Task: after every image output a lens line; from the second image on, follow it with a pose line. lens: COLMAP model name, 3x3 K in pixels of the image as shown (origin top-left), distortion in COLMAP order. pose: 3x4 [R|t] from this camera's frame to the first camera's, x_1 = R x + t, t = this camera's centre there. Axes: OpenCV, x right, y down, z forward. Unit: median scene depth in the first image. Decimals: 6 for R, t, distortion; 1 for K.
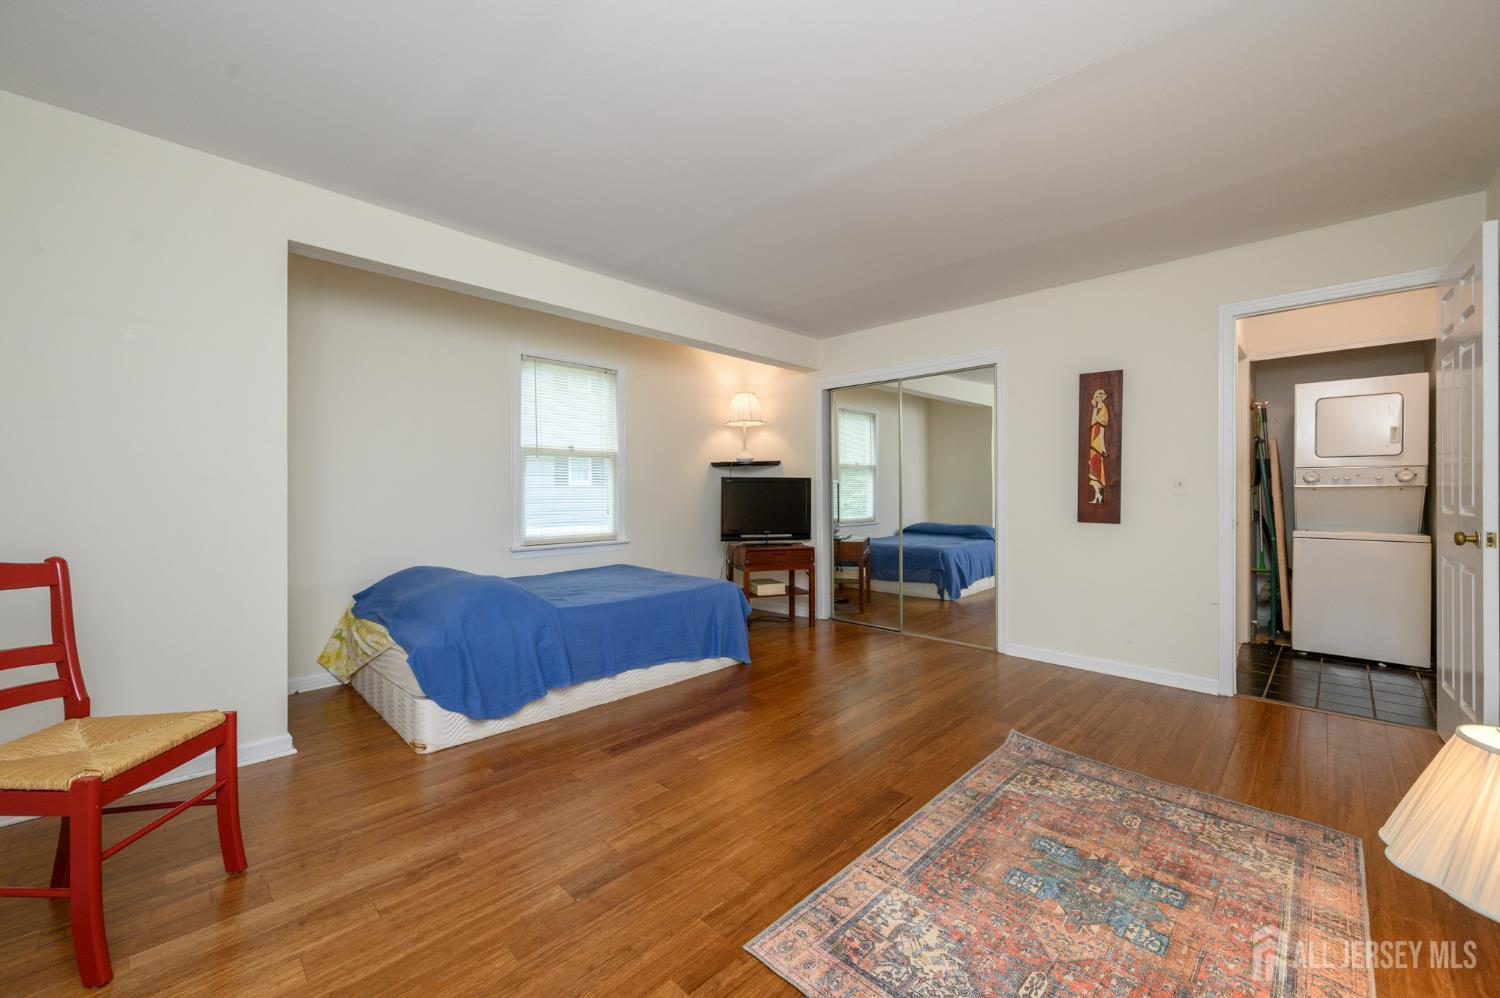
lens RADIAL K [[593.2, 0, 753.2], [0, 593.2, 494.3], [0, 0, 1]] dist [-0.002671, 0.000068]
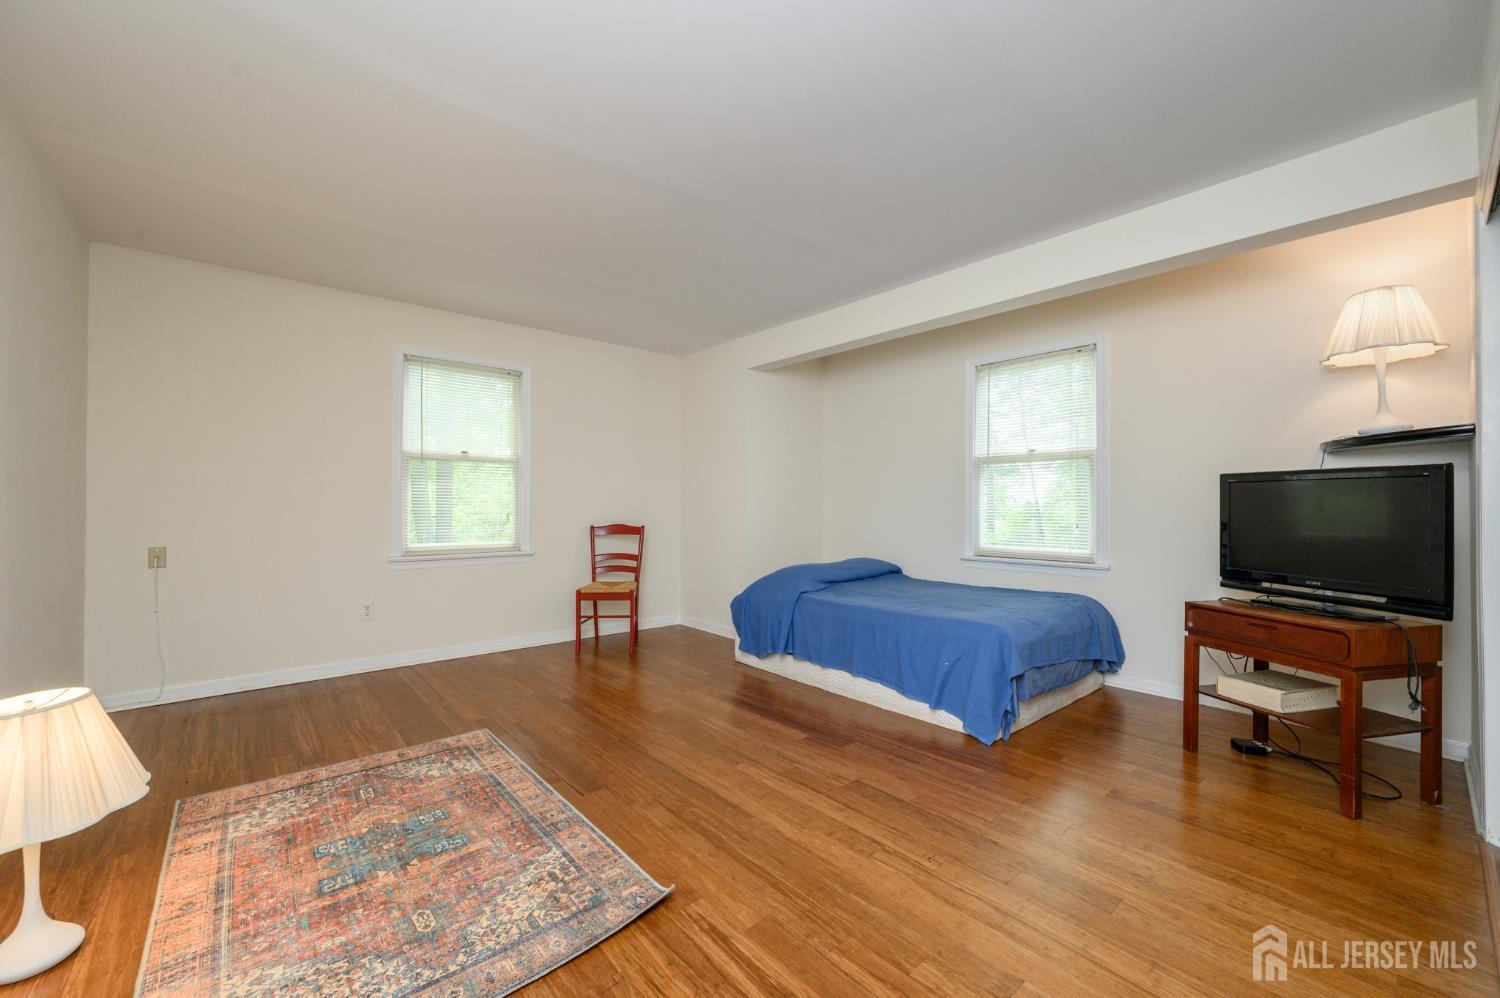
lens RADIAL K [[593.2, 0, 753.4], [0, 593.2, 504.2], [0, 0, 1]] dist [-0.002671, 0.000068]
pose [[-0.085849, 0.001434, -0.996307, 1.535340], [-0.000379, 0.999999, 0.001472, -0.003199], [0.996308, 0.000504, -0.085848, 1.665695]]
